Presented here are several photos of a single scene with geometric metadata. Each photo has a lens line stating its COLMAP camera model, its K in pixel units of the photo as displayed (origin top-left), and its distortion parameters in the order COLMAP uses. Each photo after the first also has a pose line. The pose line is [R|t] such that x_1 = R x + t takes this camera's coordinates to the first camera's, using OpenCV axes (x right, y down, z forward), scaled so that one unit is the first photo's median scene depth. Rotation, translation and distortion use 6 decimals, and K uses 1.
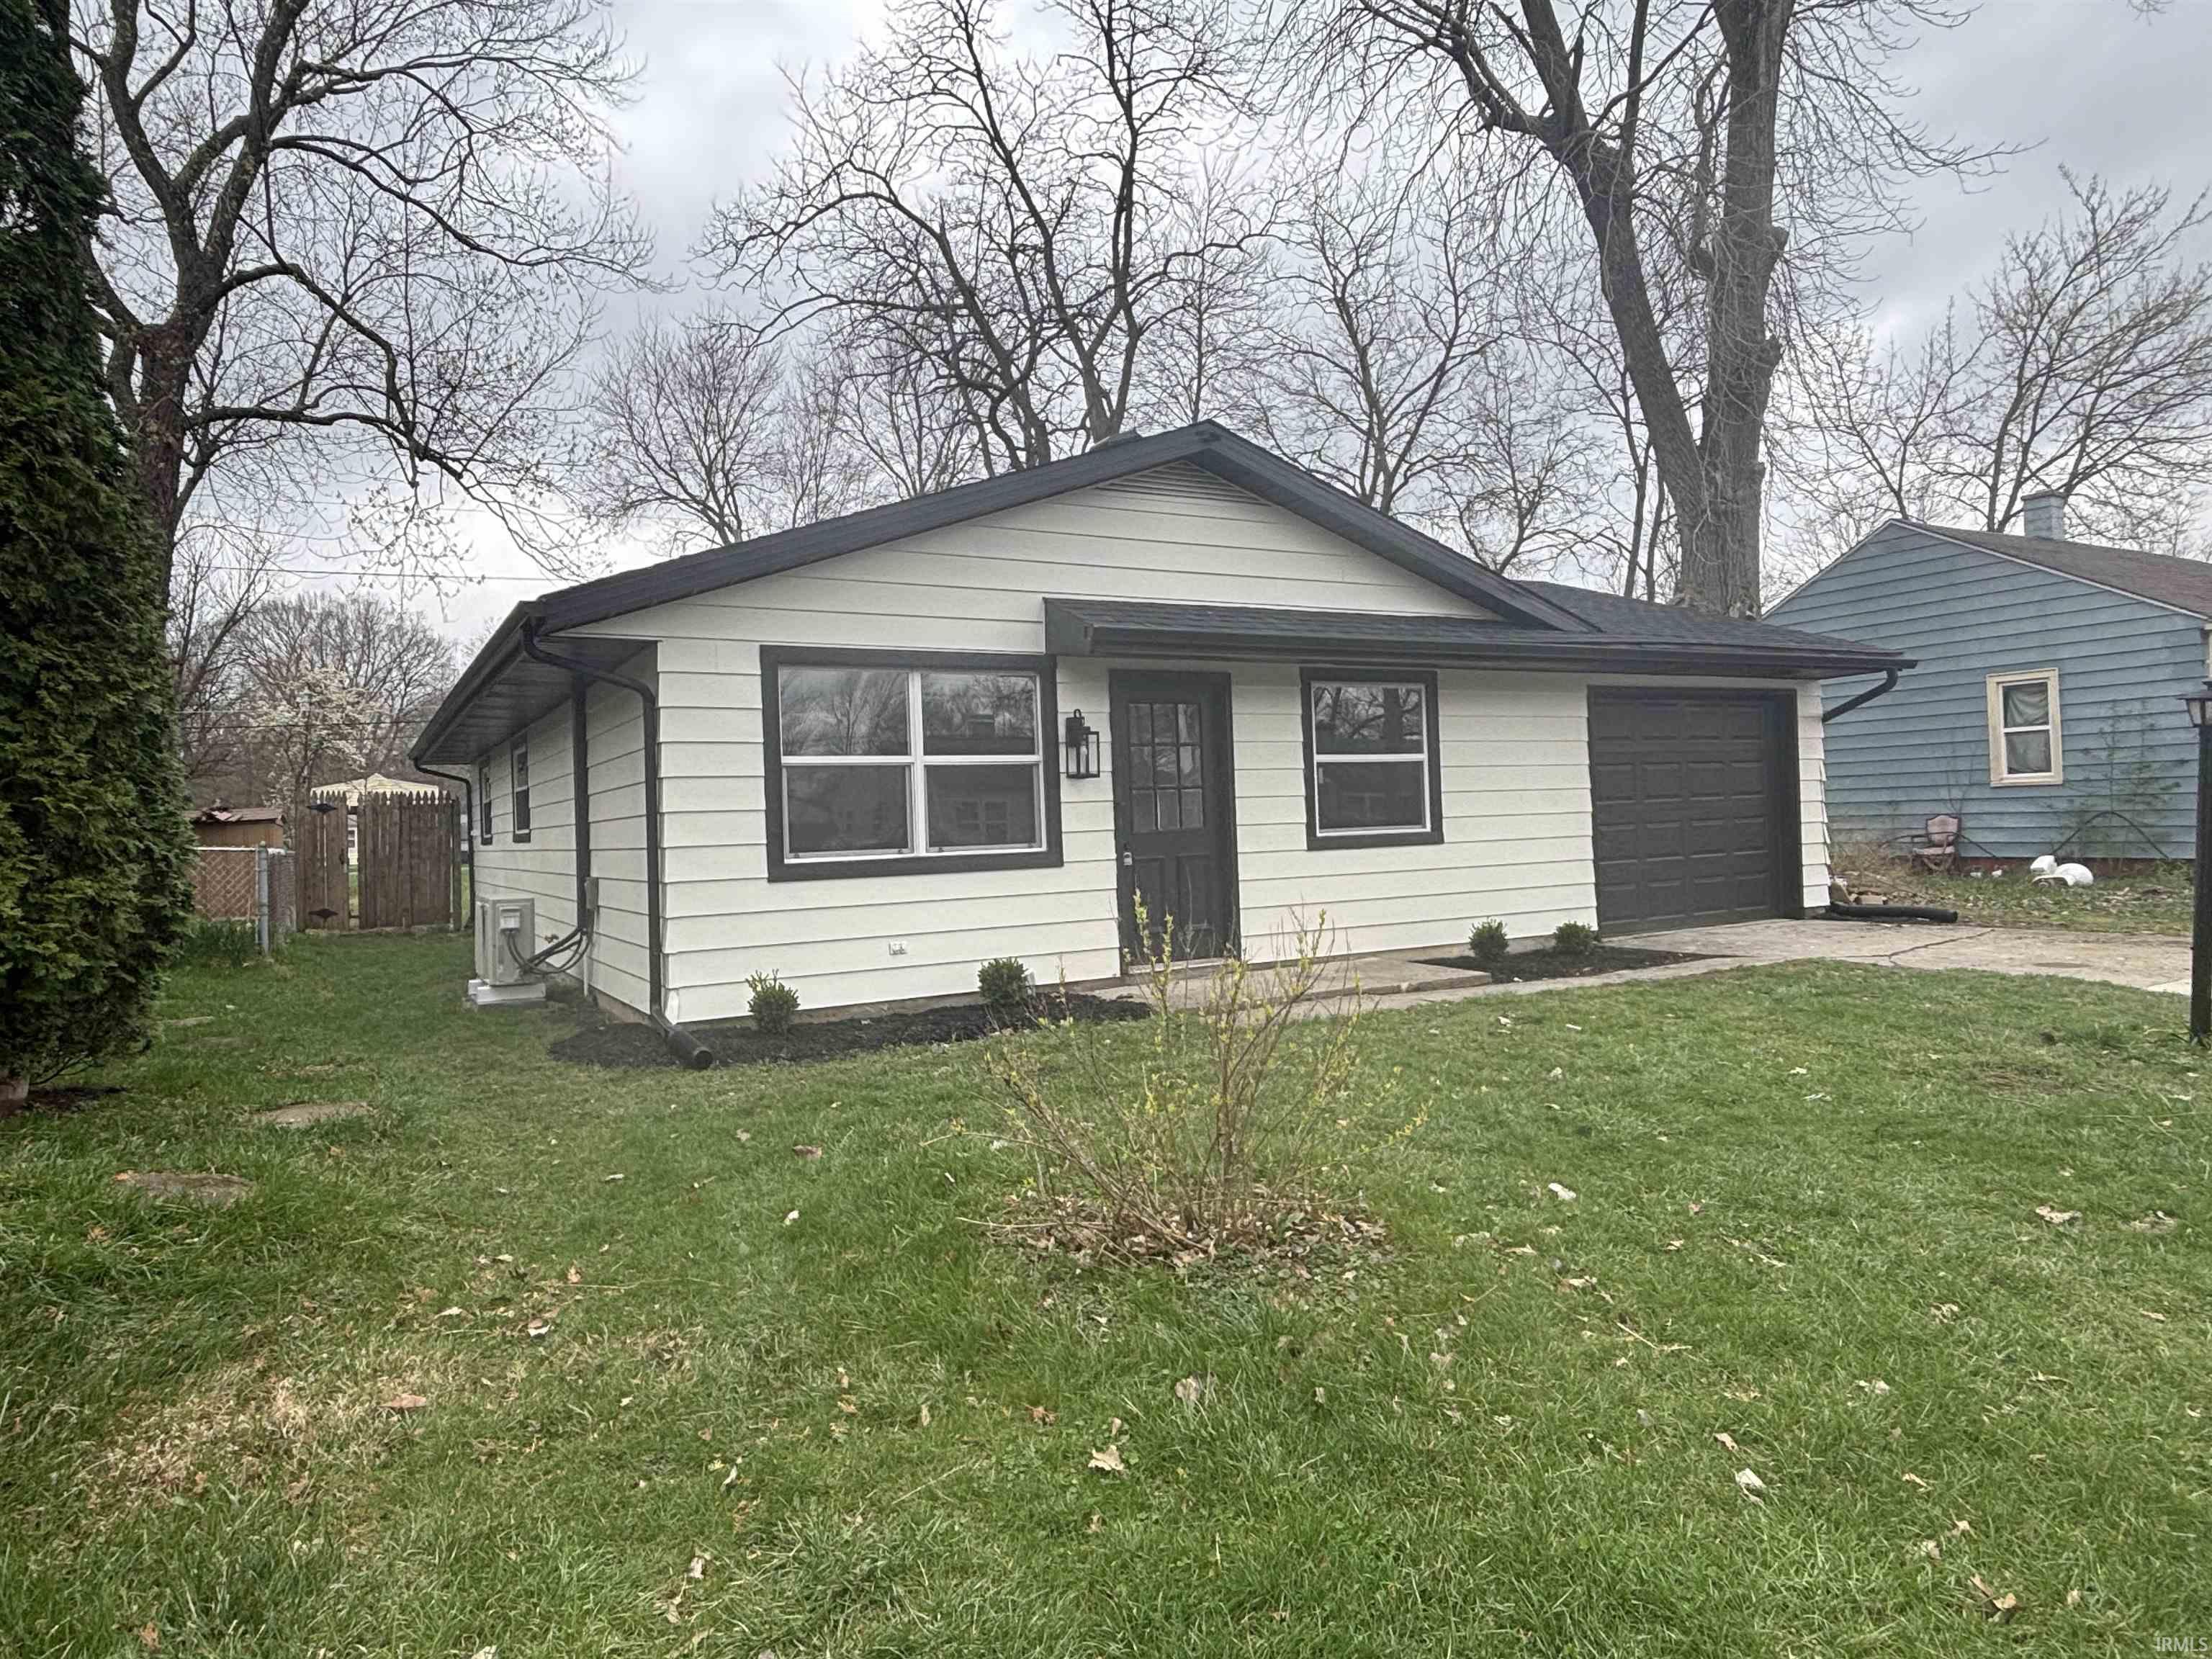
lens RADIAL K [[1314.8, 0, 1102.6], [0, 1314.8, 830.5], [0, 0, 1]] dist [0.004499, -0.000218]
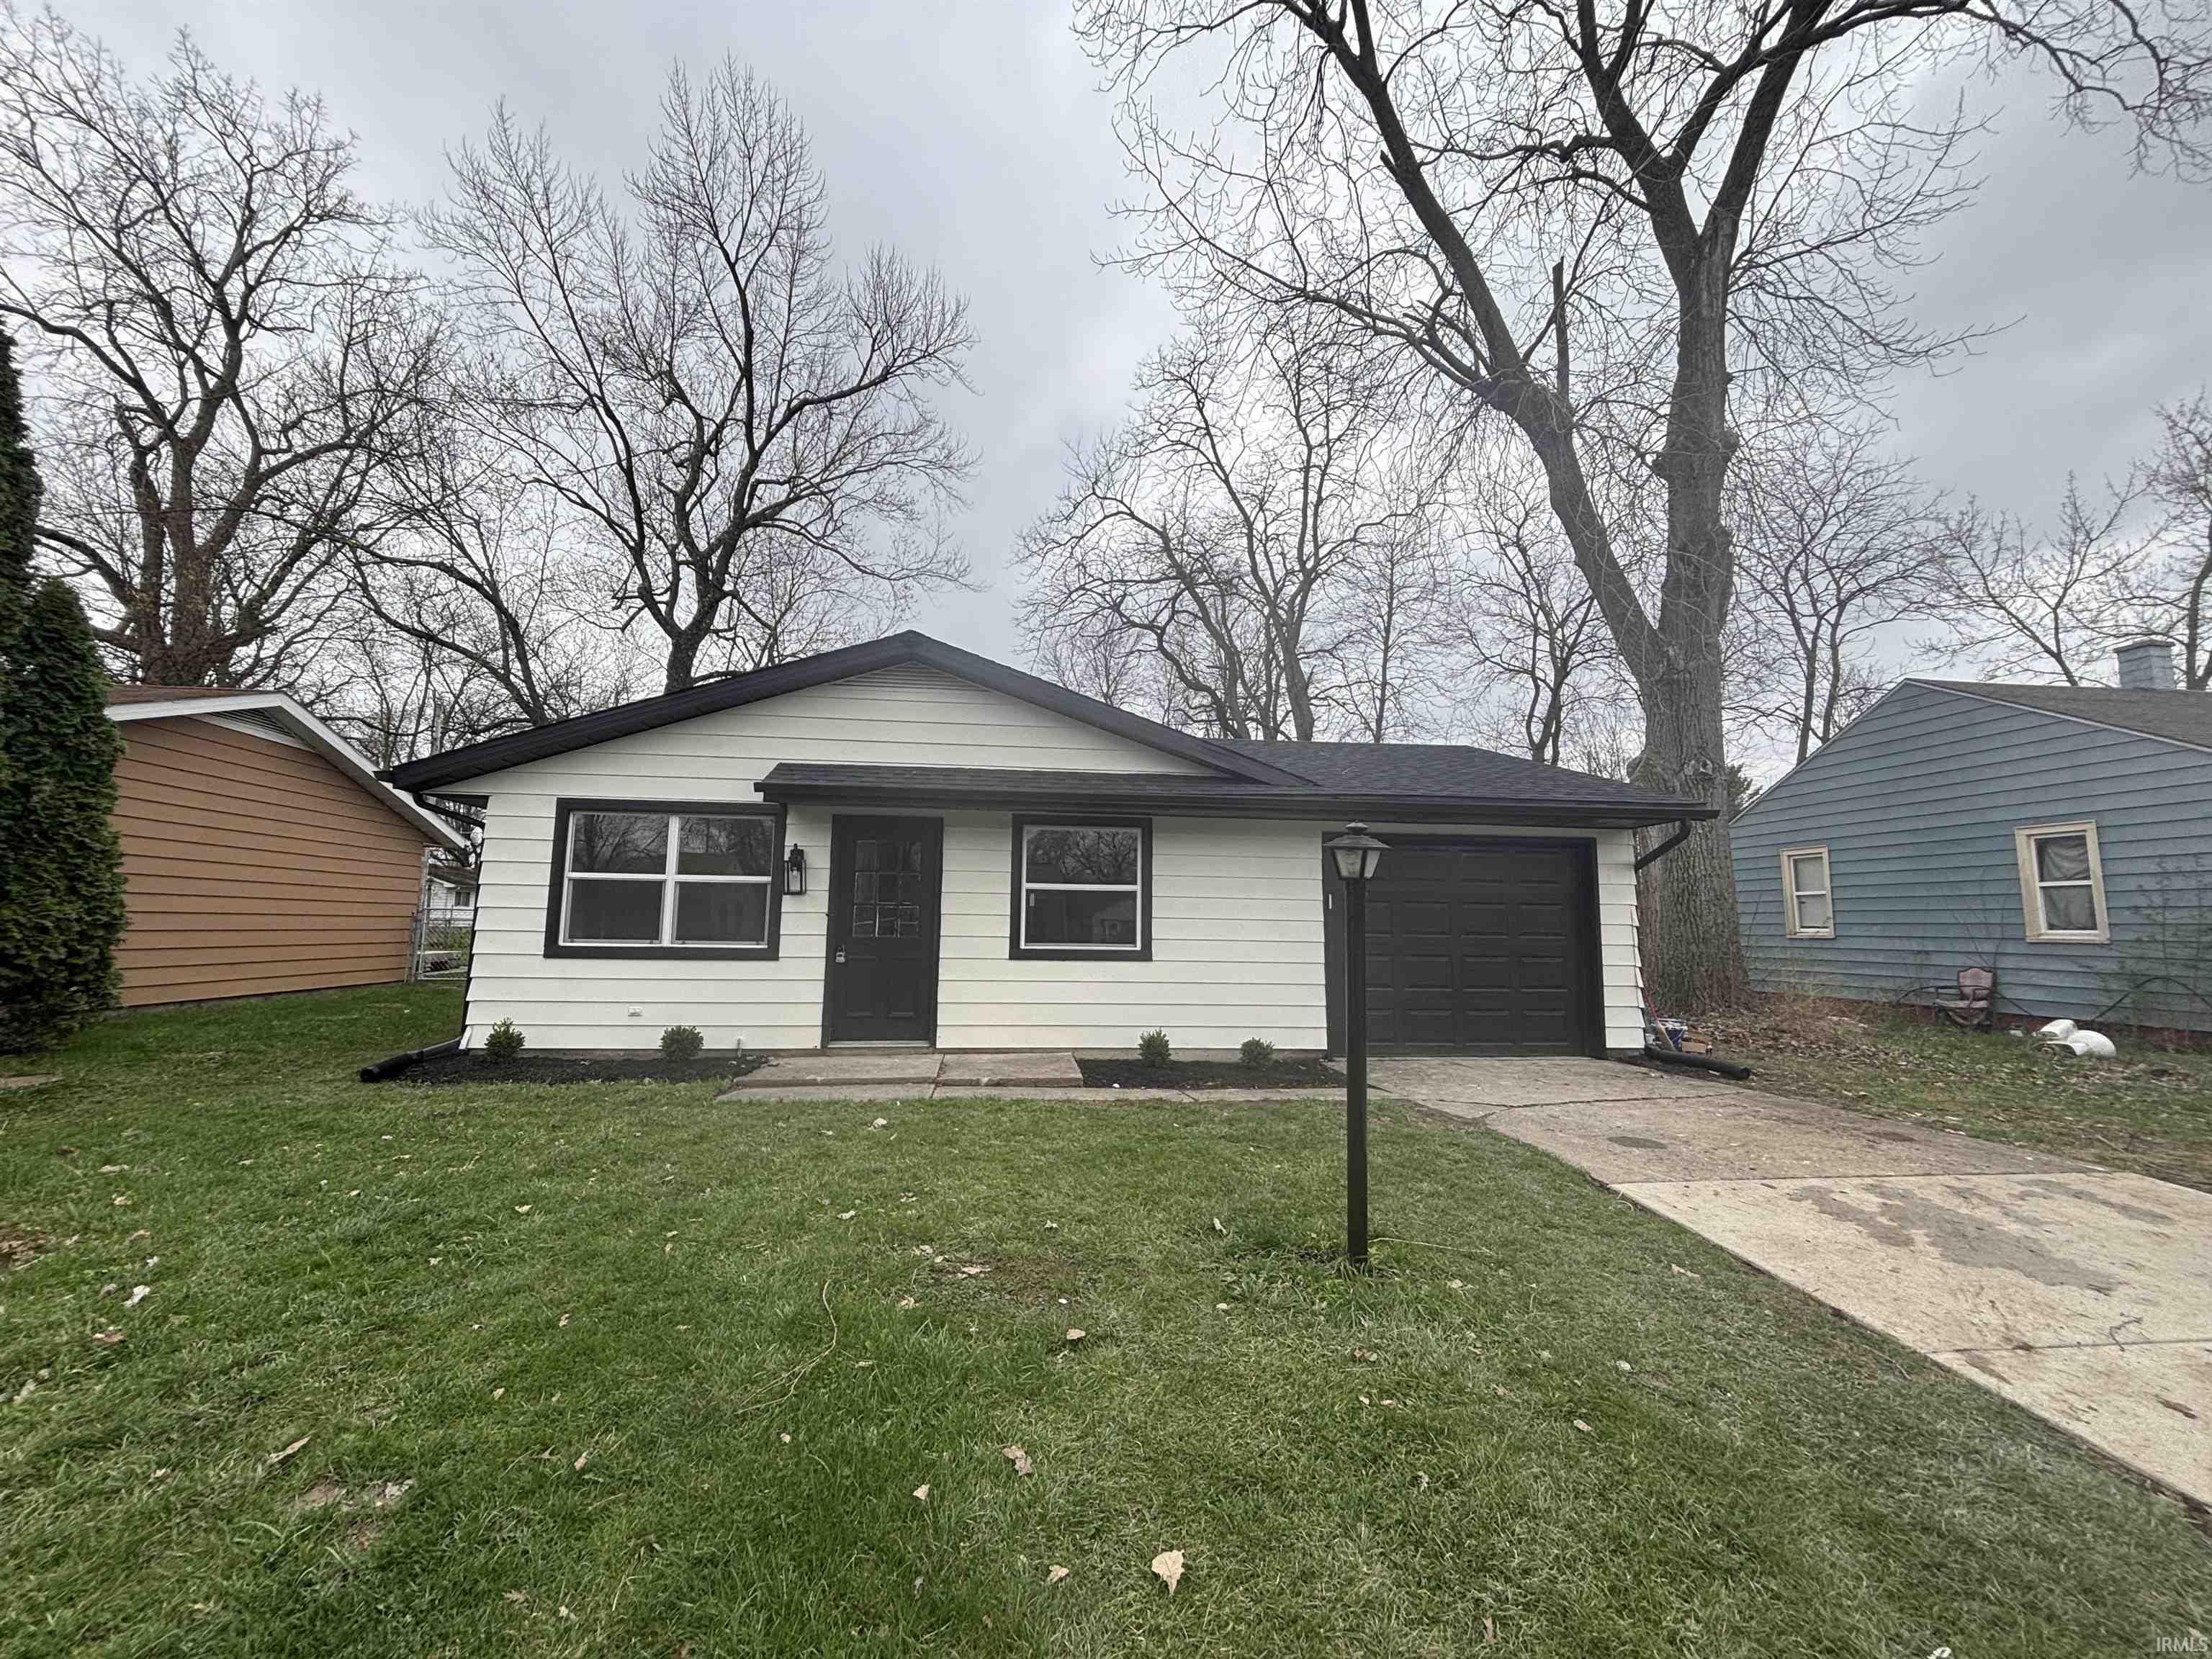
lens RADIAL K [[889.5, 0, 1106.8], [0, 889.5, 822.7], [0, 0, 1]] dist [0.010135, -0.000147]
pose [[0.925946, 0.004601, -0.377628, 0.528040], [-0.049956, 0.992631, -0.110398, -0.023921], [0.374337, 0.121087, 0.919353, 0.228581]]
